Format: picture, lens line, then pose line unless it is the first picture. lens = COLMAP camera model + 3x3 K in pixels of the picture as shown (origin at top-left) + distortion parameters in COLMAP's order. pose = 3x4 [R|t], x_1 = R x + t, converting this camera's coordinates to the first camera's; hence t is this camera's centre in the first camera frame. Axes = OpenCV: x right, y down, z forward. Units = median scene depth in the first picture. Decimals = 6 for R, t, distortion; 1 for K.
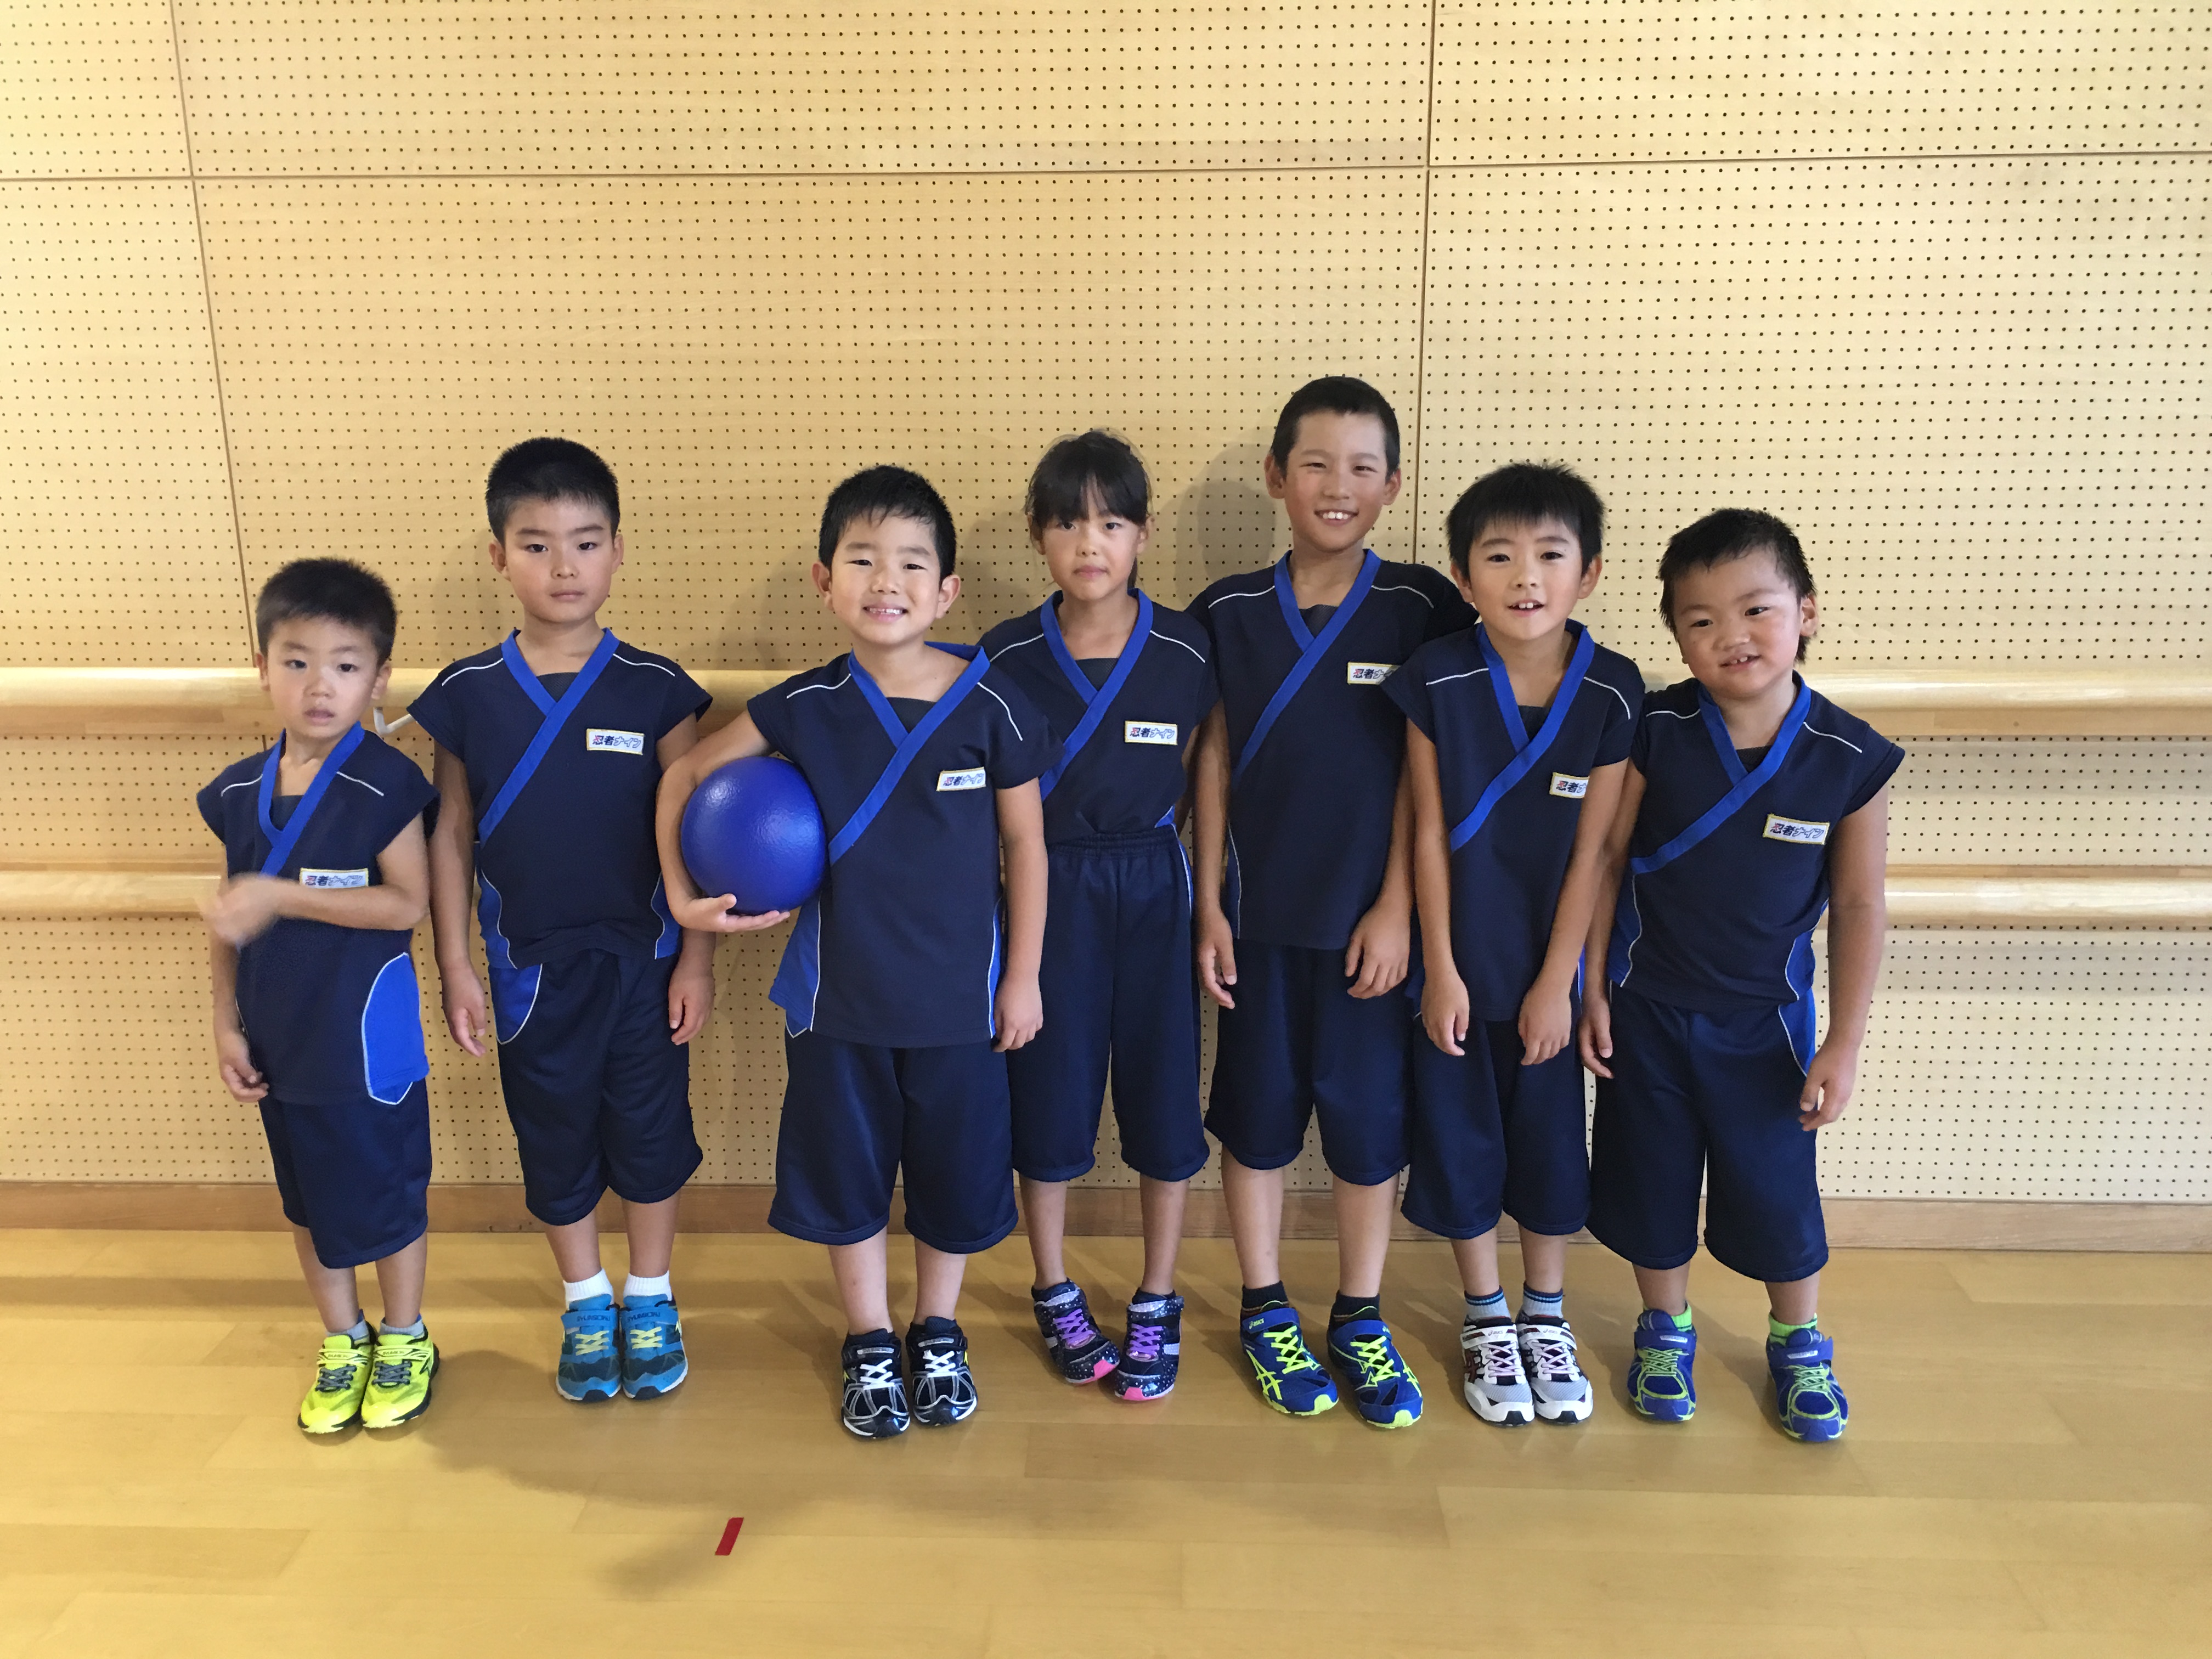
lens RADIAL K [[1852.5, 0, 1120.2], [0, 1852.5, 833.2], [0, 0, 1]] dist [0.074048, -0.089510]
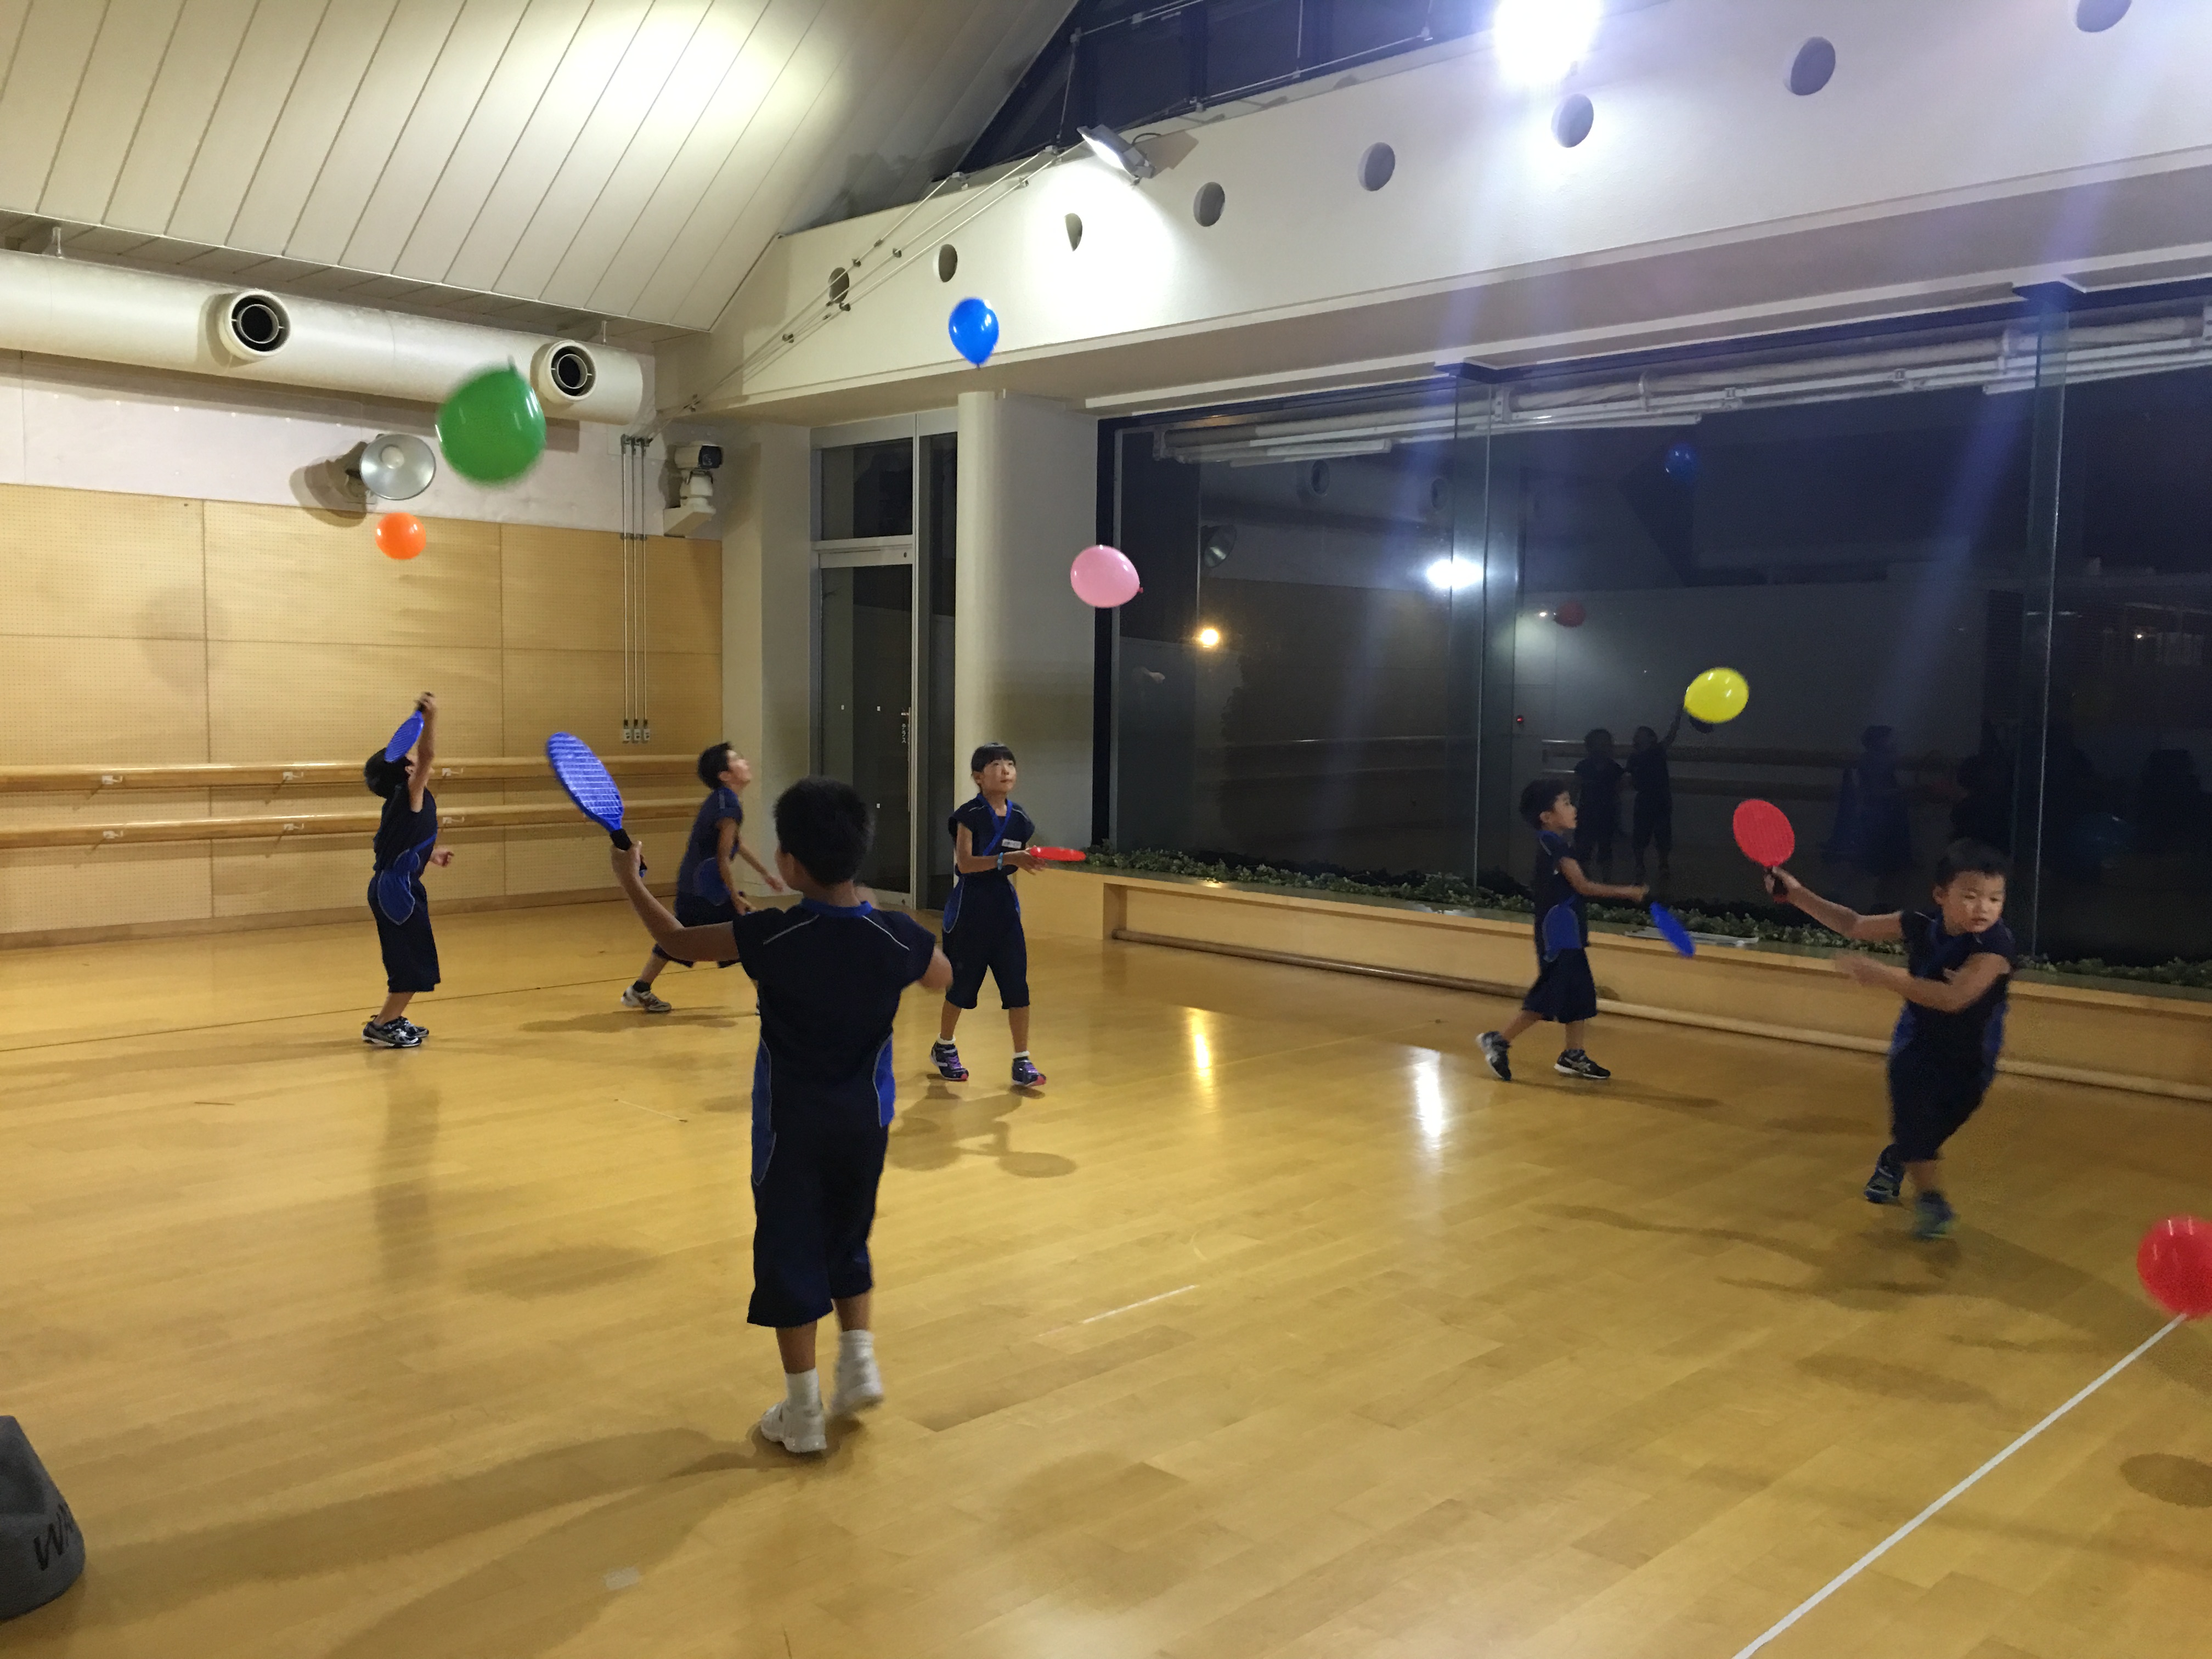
lens RADIAL K [[1852.5, 0, 1092.2], [0, 1852.5, 829.4], [0, 0, 1]] dist [0.074048, -0.089510]
pose [[0.675002, -0.039790, 0.736742, -1.497774], [0.157591, 0.983277, -0.091280, 0.691043], [-0.720789, 0.177718, 0.669985, -2.918472]]
